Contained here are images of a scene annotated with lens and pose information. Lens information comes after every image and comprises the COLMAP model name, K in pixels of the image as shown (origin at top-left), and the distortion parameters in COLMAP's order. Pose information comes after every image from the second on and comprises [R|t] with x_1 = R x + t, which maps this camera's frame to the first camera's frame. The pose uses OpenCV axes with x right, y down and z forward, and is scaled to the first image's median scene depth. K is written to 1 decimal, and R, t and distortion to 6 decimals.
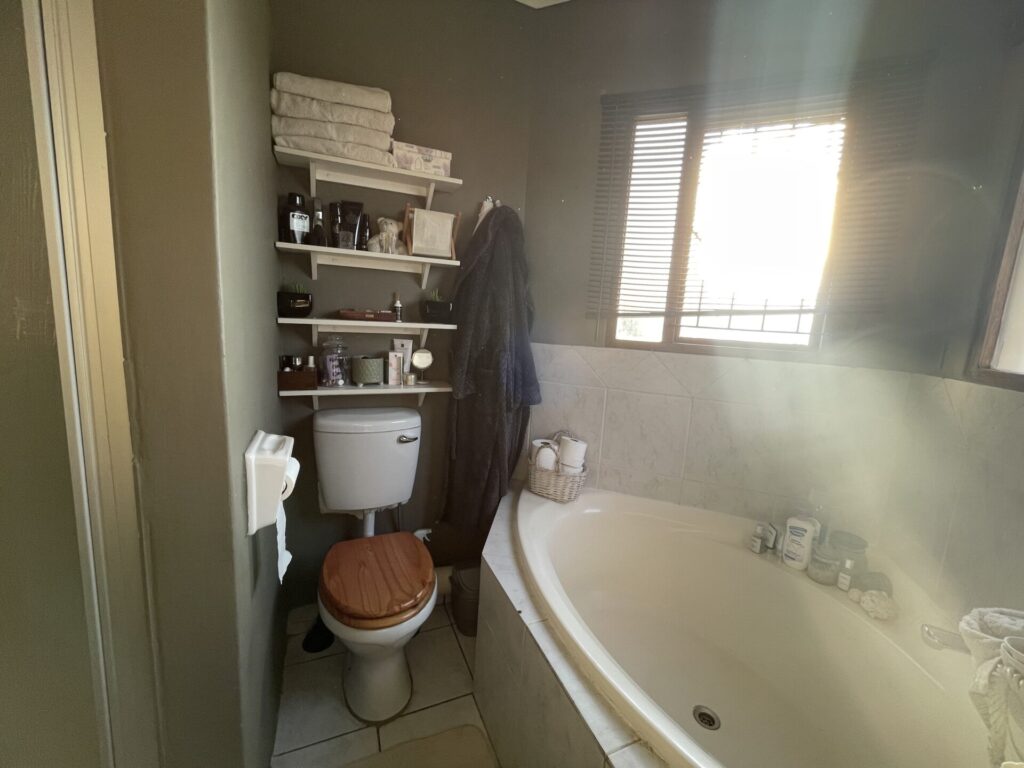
lens RADIAL K [[416.4, 0, 512.0], [0, 416.4, 384.0], [0, 0, 1]] dist [-0.008566, -0.000109]
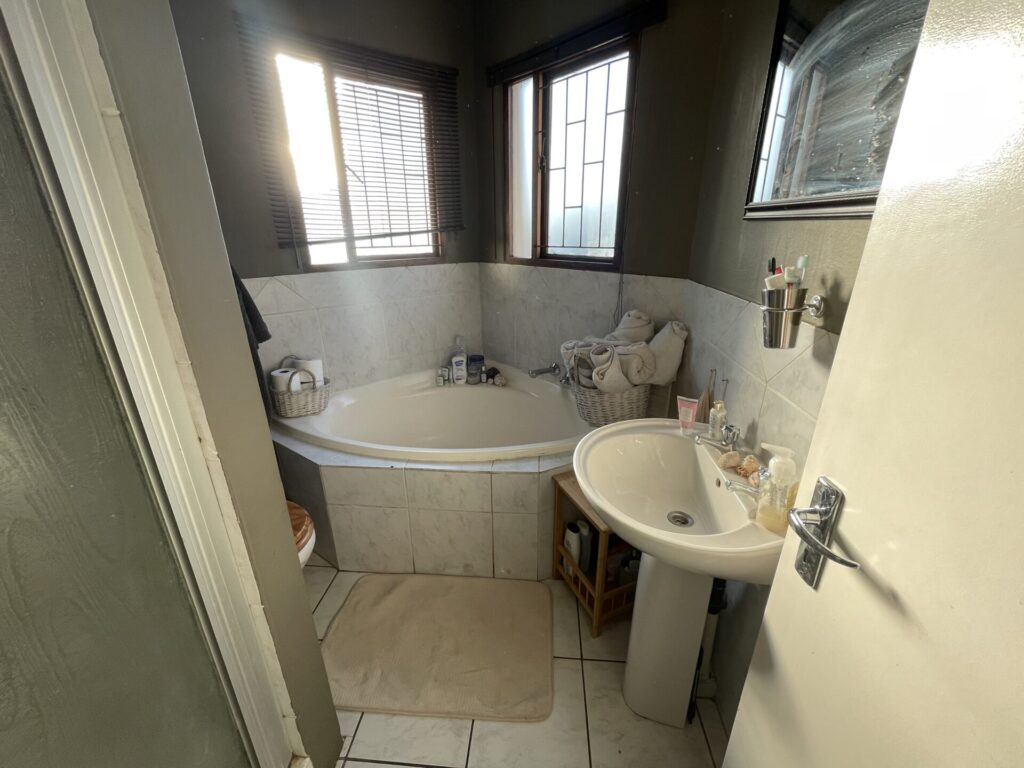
lens RADIAL K [[416.4, 0, 512.0], [0, 416.4, 384.0], [0, 0, 1]] dist [-0.008566, -0.000109]
pose [[0.453059, -0.358805, 0.816086, -0.601564], [0.190783, 0.933243, 0.304400, -0.047352], [-0.870827, 0.017785, 0.491268, -0.046528]]
